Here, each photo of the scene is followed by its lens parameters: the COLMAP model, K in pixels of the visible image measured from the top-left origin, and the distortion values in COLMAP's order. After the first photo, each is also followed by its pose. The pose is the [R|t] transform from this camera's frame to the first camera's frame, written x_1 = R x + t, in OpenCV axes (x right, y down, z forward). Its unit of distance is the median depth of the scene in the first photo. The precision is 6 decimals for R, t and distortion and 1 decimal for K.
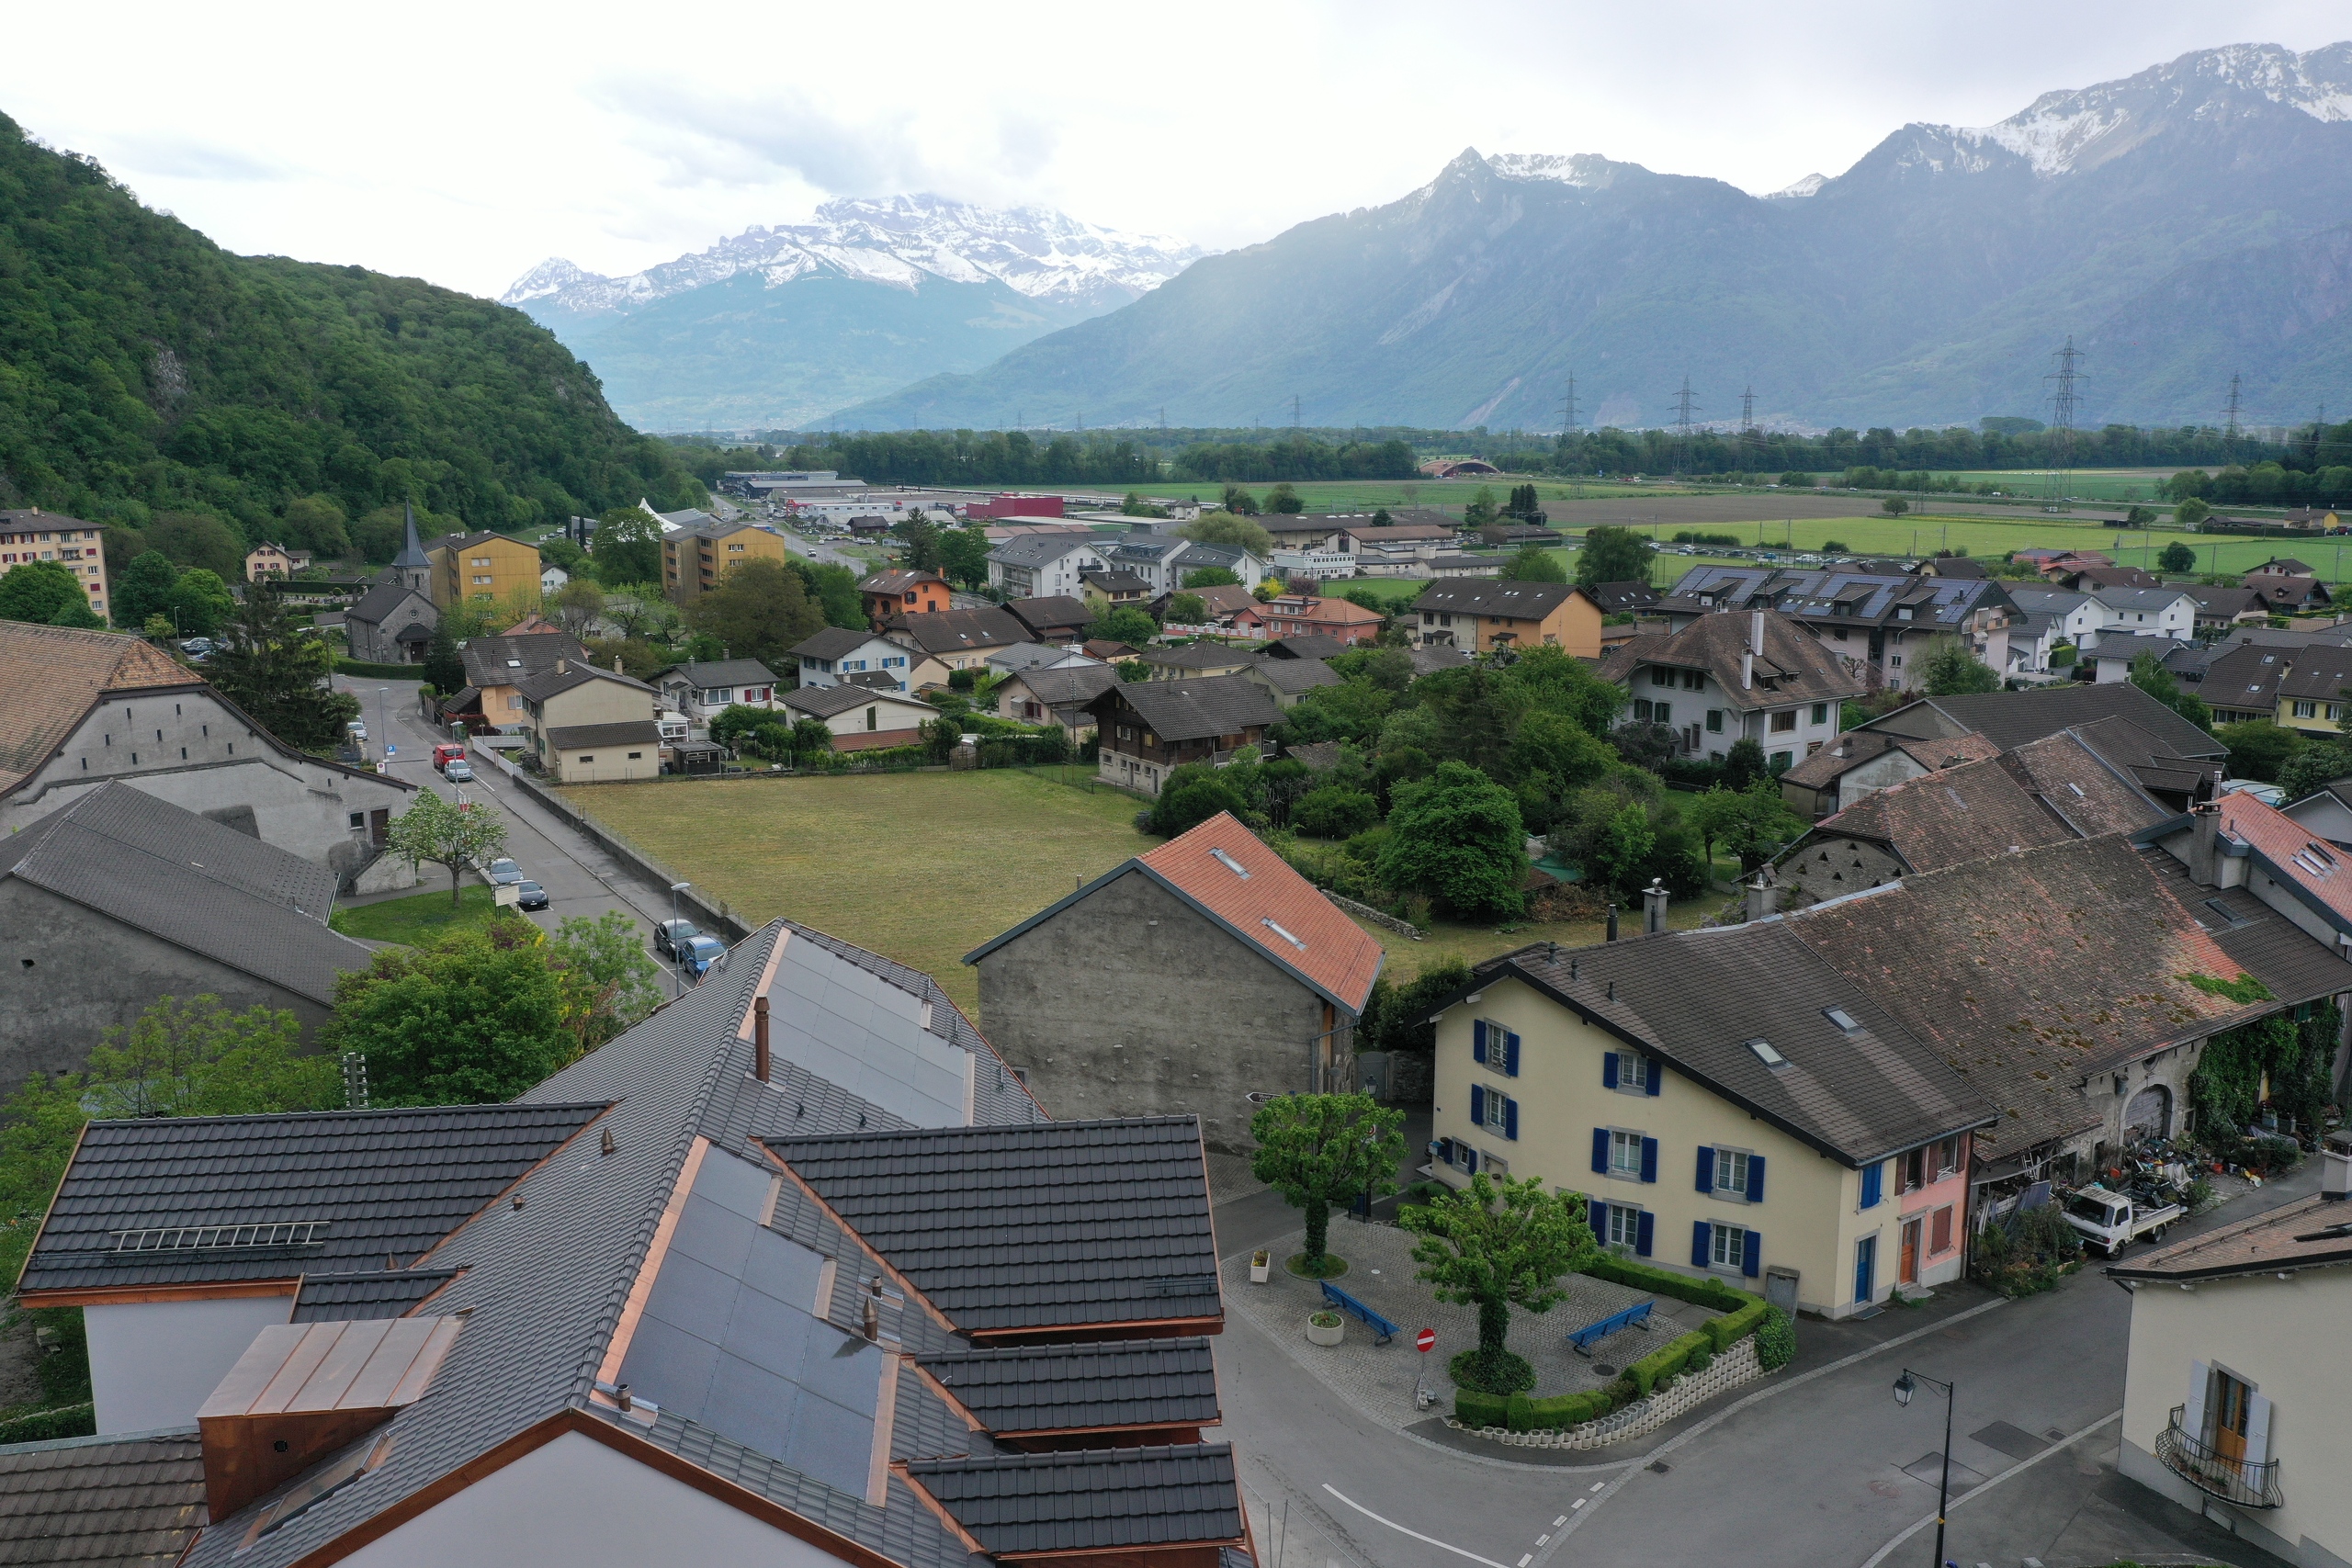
lens RADIAL K [[1858.3, 0, 1180.4], [0, 1858.3, 781.7], [0, 0, 1]] dist [0.014920, -0.003476]
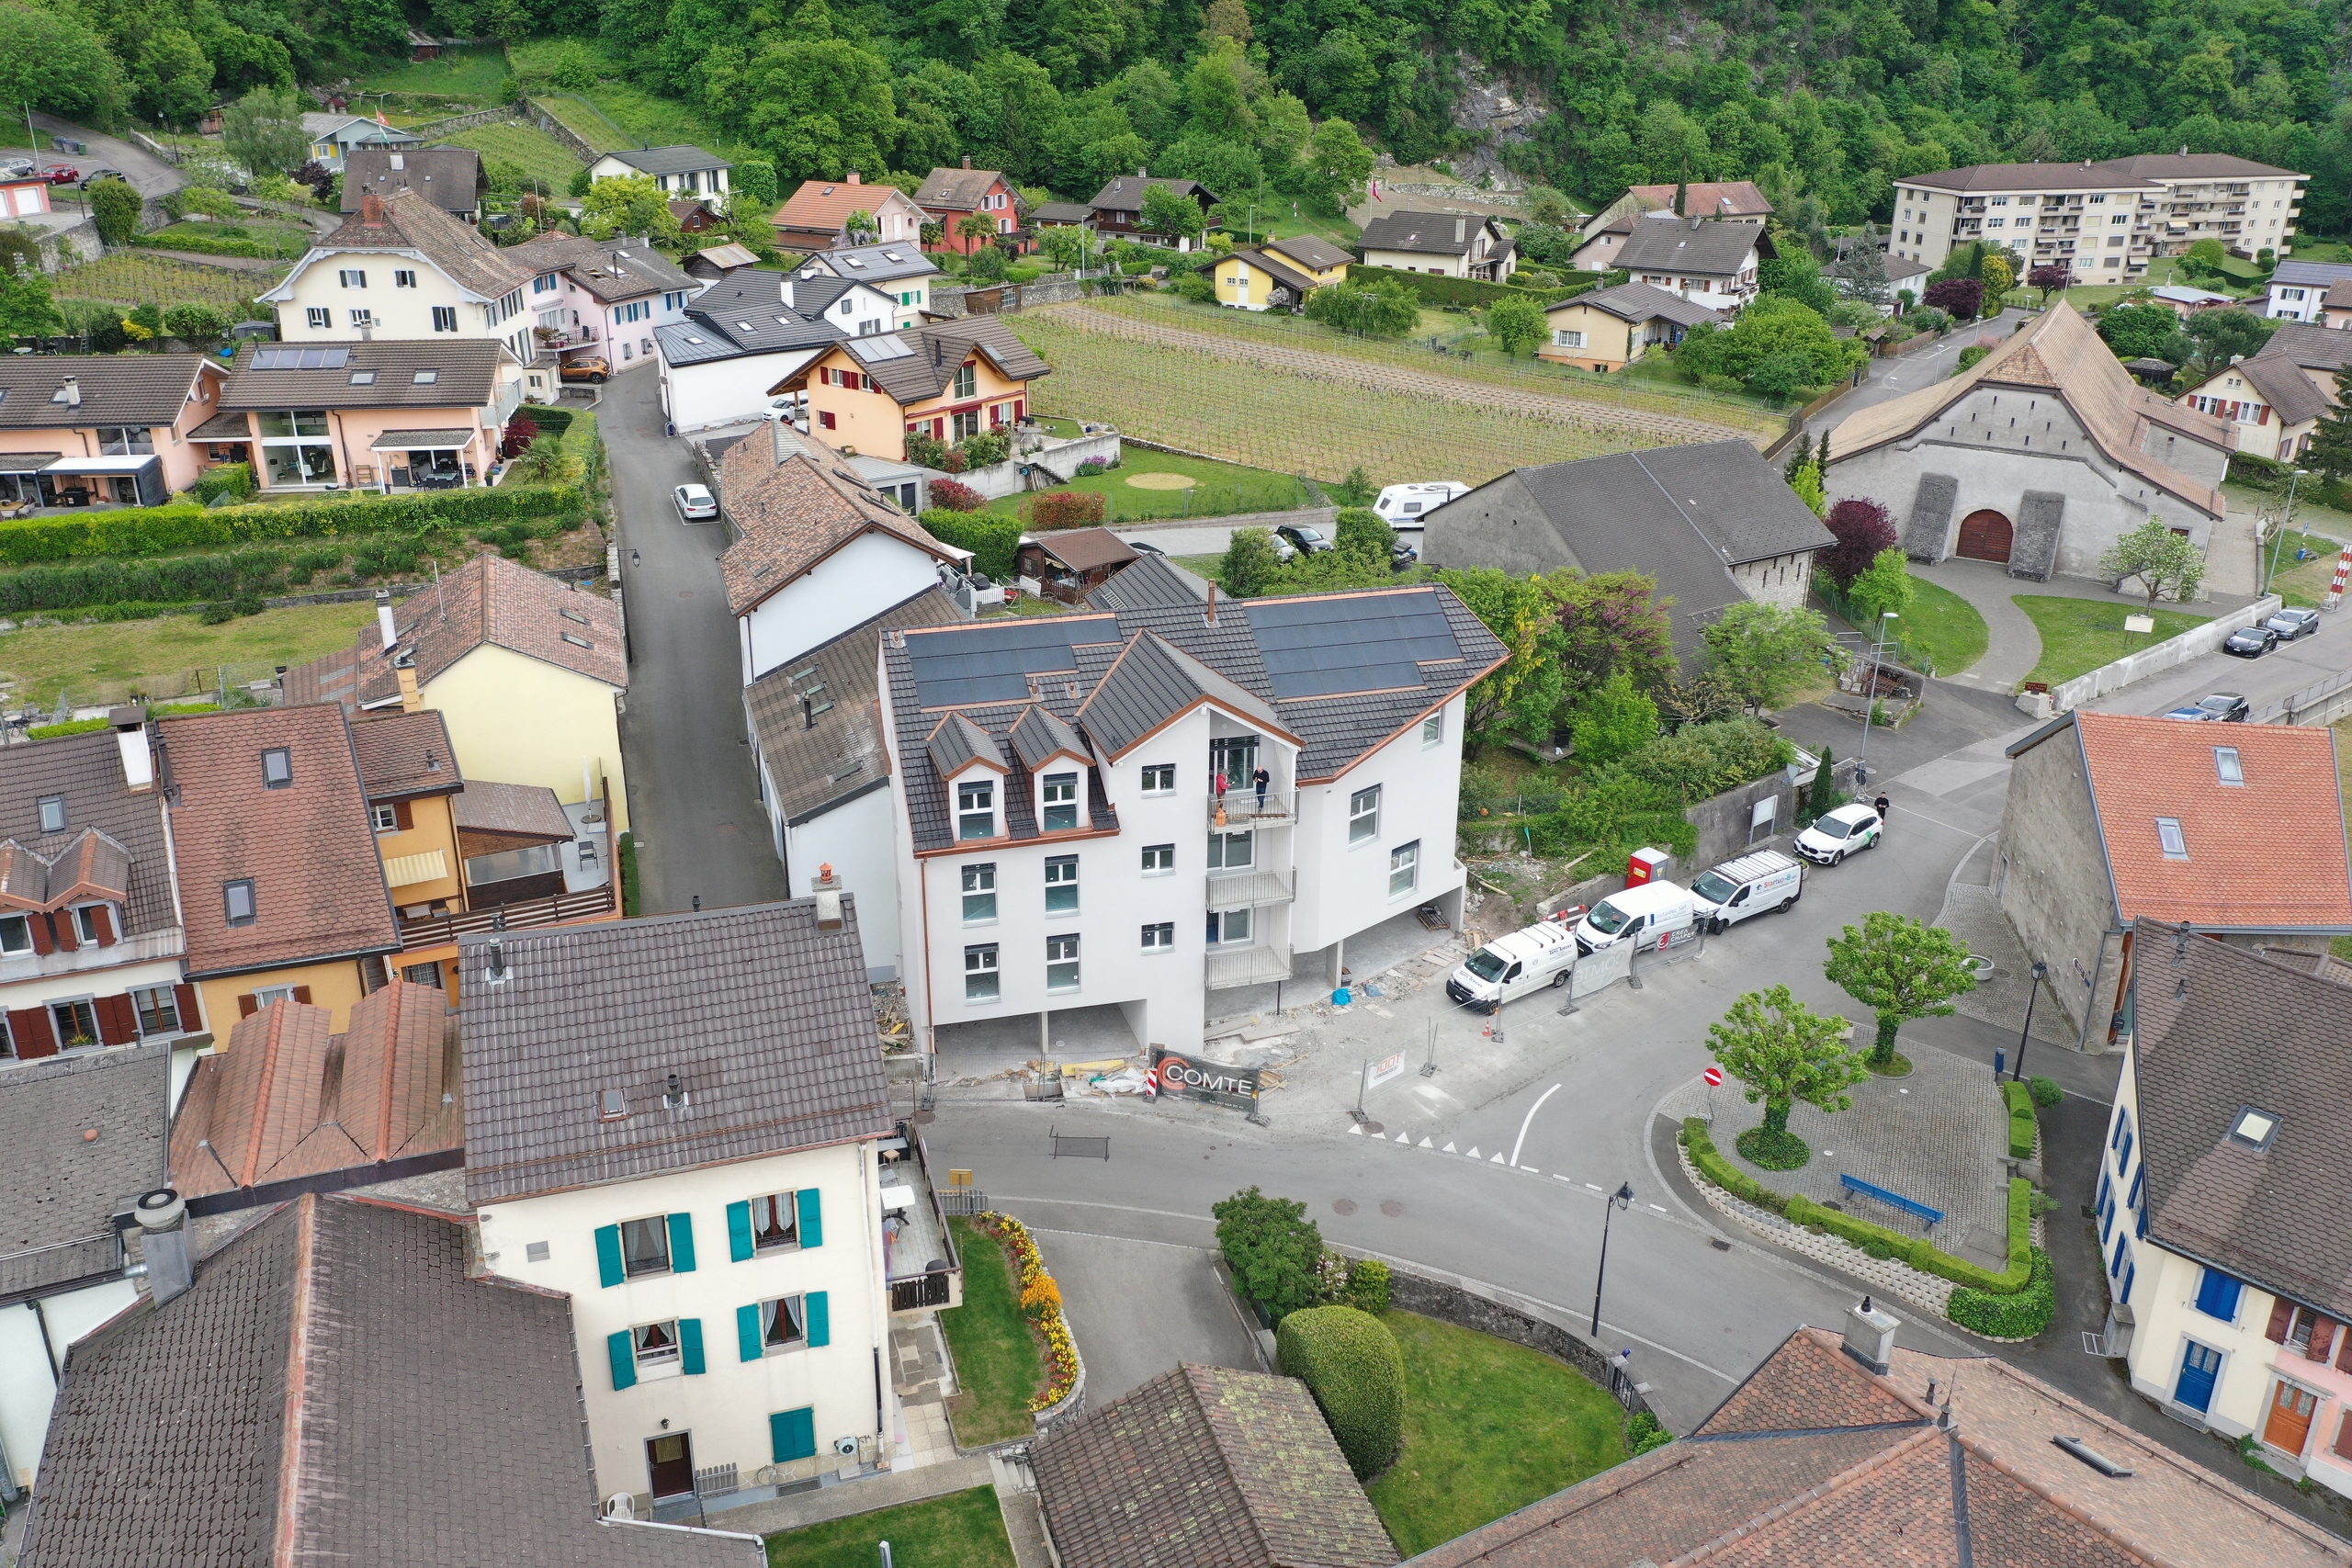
lens RADIAL K [[1858.3, 0, 1165.0], [0, 1858.3, 777.5], [0, 0, 1]] dist [0.014920, -0.003476]
pose [[0.186028, 0.380746, -0.905774, 0.551971], [-0.189963, 0.918409, 0.347043, -0.125343], [0.964006, 0.107504, 0.243177, 0.149712]]
